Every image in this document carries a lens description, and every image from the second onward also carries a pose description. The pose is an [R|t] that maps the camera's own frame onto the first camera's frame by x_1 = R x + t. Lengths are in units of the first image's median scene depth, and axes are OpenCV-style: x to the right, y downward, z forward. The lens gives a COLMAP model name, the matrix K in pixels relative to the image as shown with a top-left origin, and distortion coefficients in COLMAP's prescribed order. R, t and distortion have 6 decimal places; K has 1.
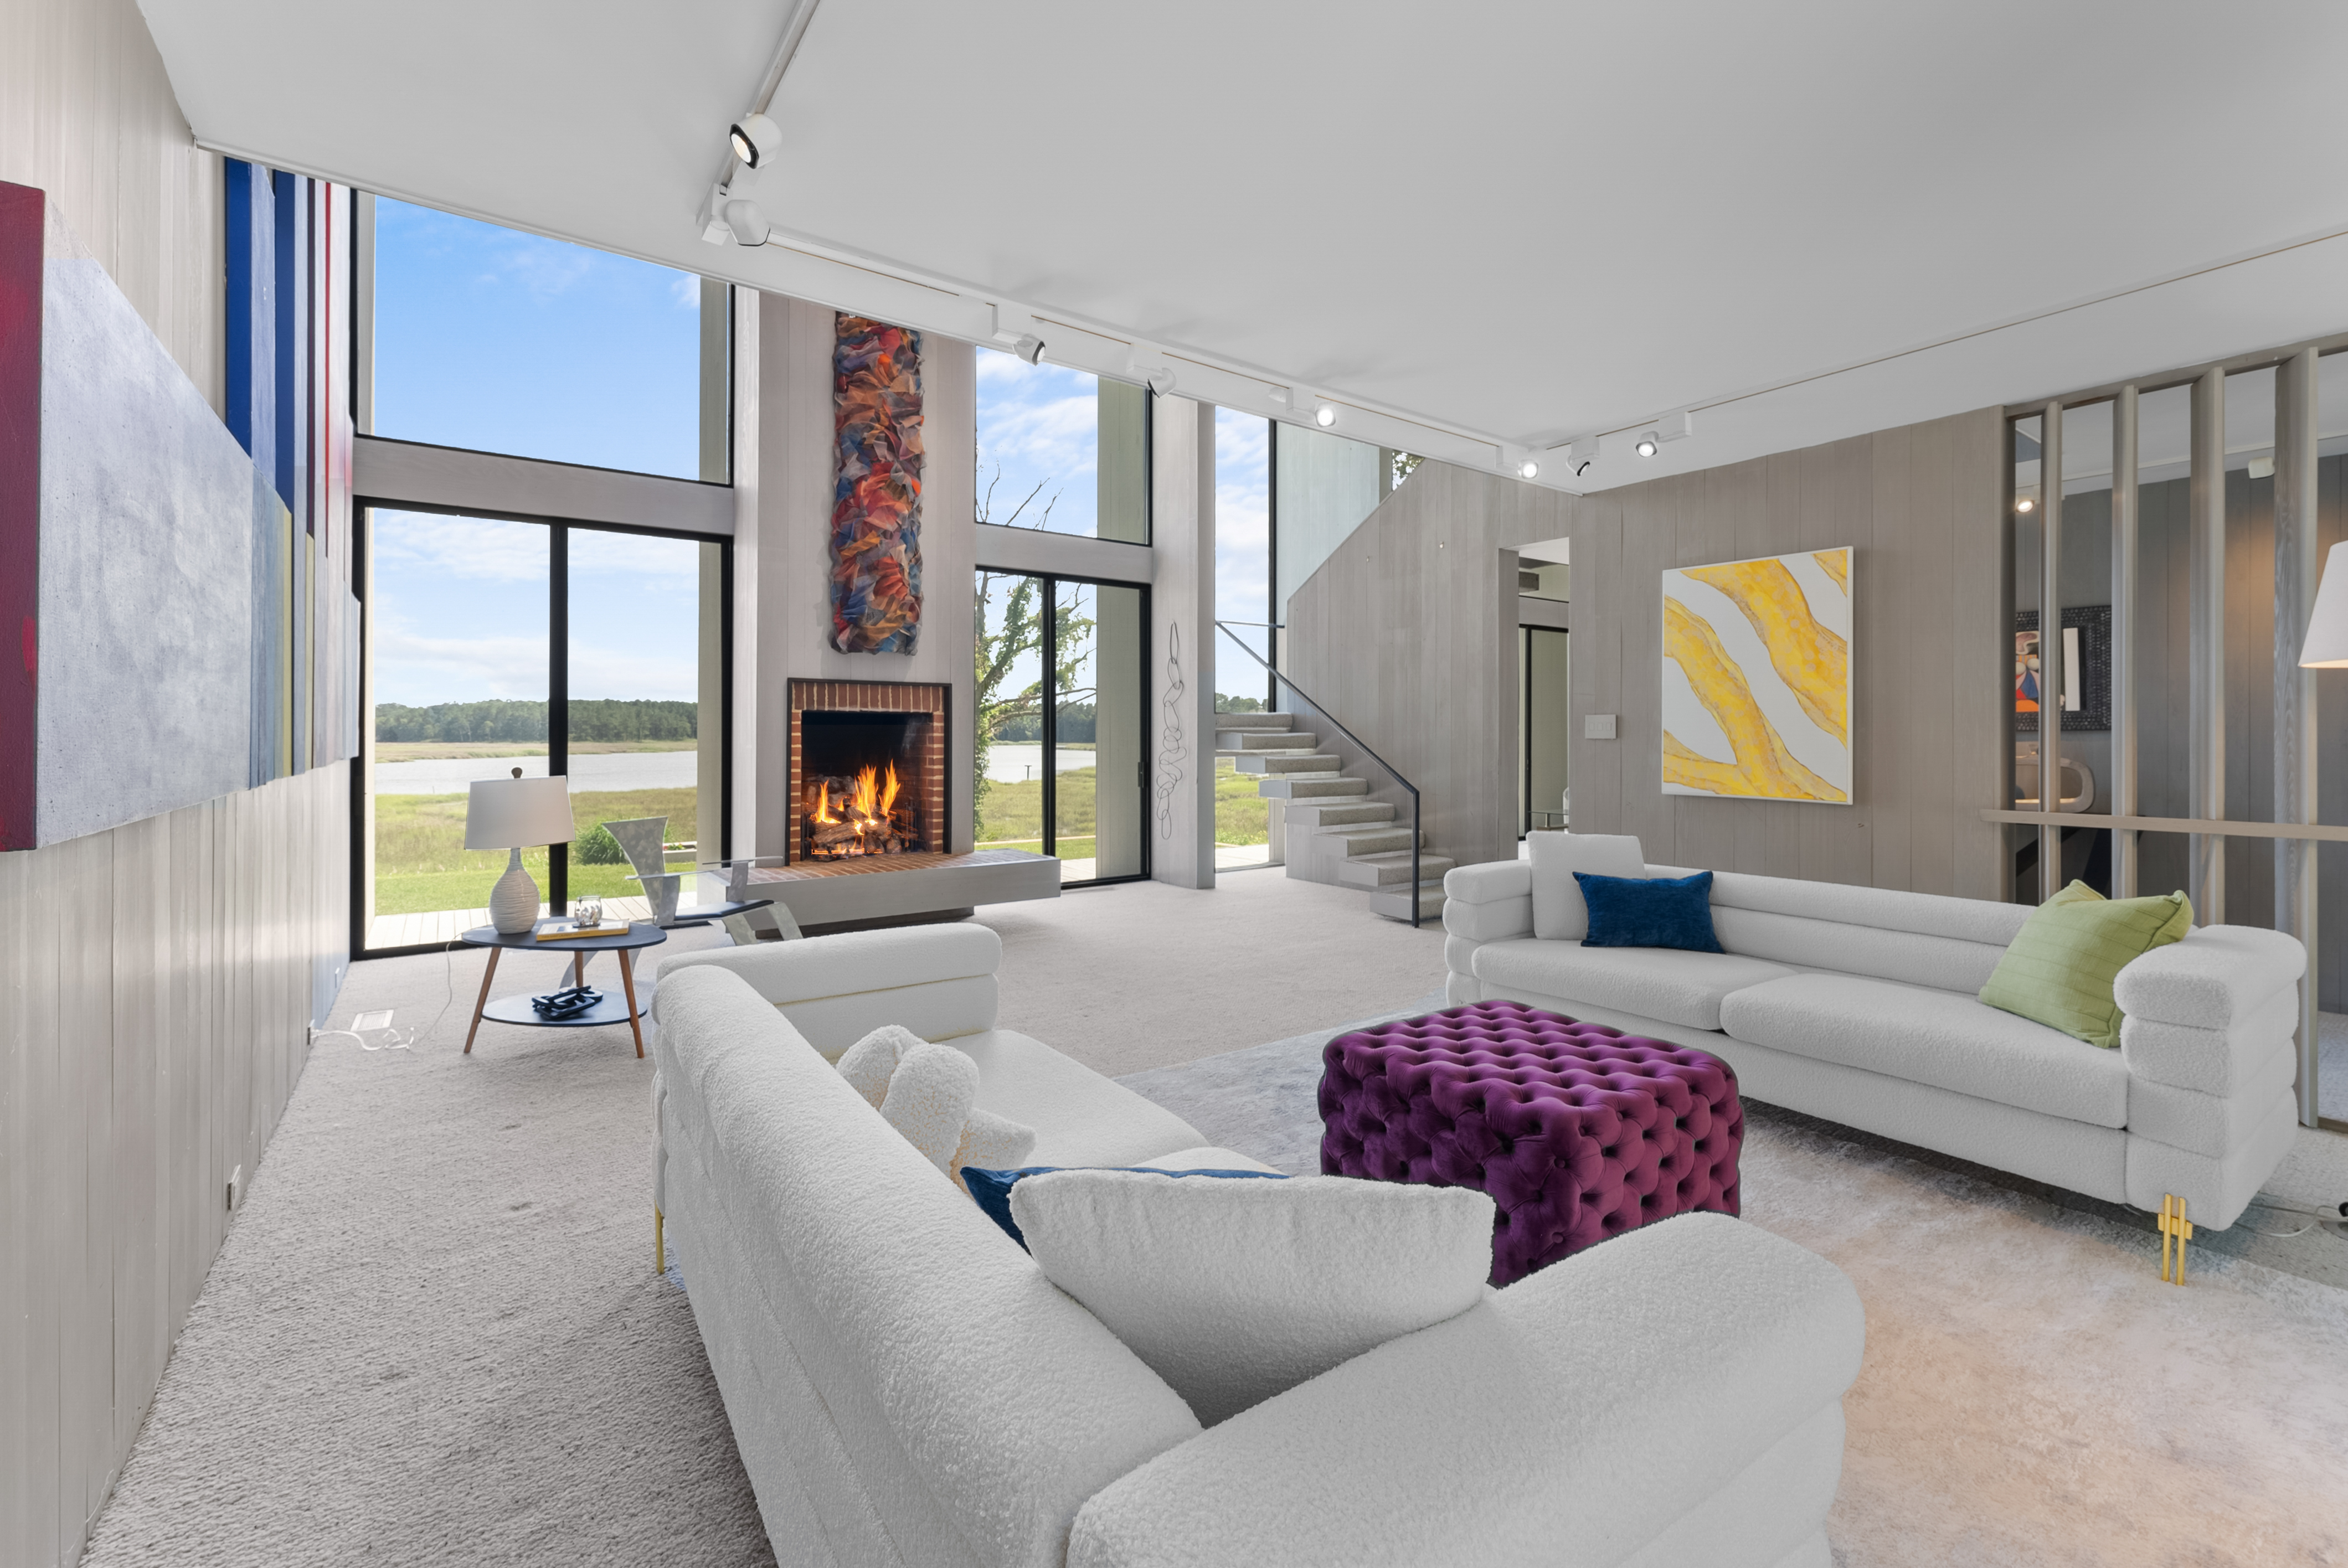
lens RADIAL K [[956.5, 0, 1162.2], [0, 956.5, 730.0], [0, 0, 1]] dist [0.003736, -0.000922]
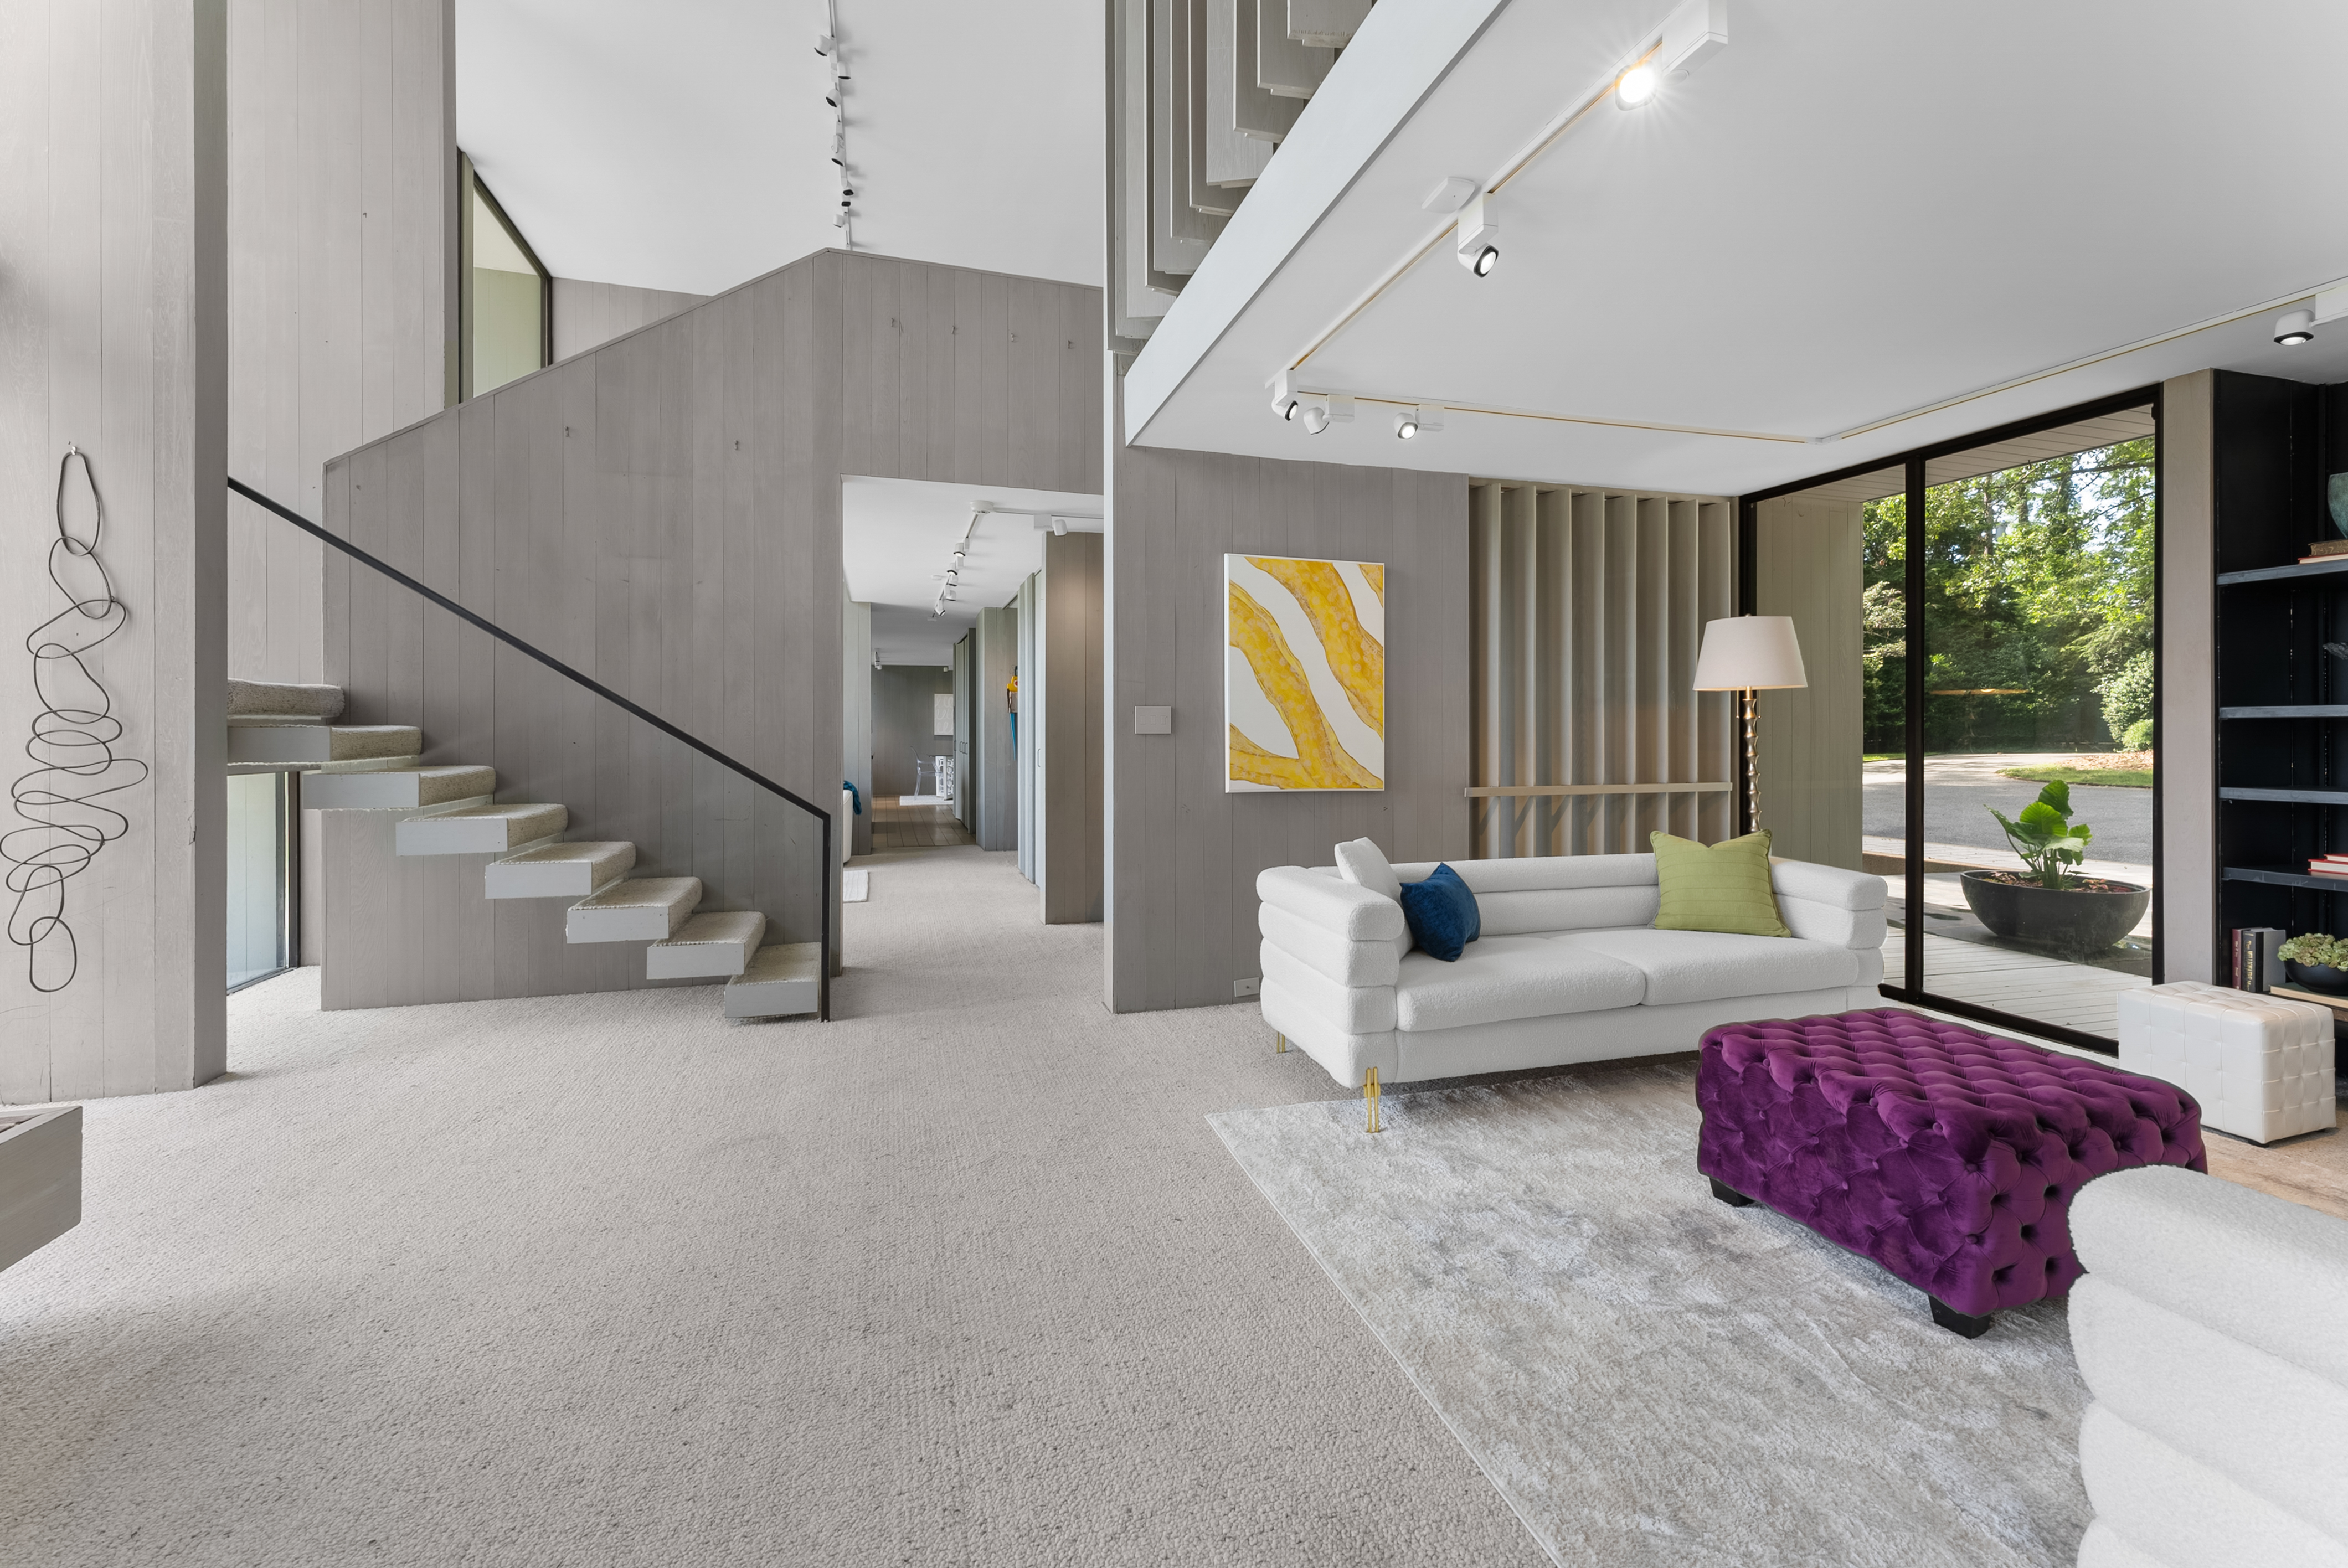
lens RADIAL K [[1045.0, 0, 1142.2], [0, 1045.0, 742.3], [0, 0, 1]] dist [-0.008853, -0.000025]
pose [[0.314467, -0.007471, 0.949239, -0.506481], [-0.004932, 0.999943, 0.009504, 0.008980], [-0.949256, -0.007671, 0.314412, 0.818480]]
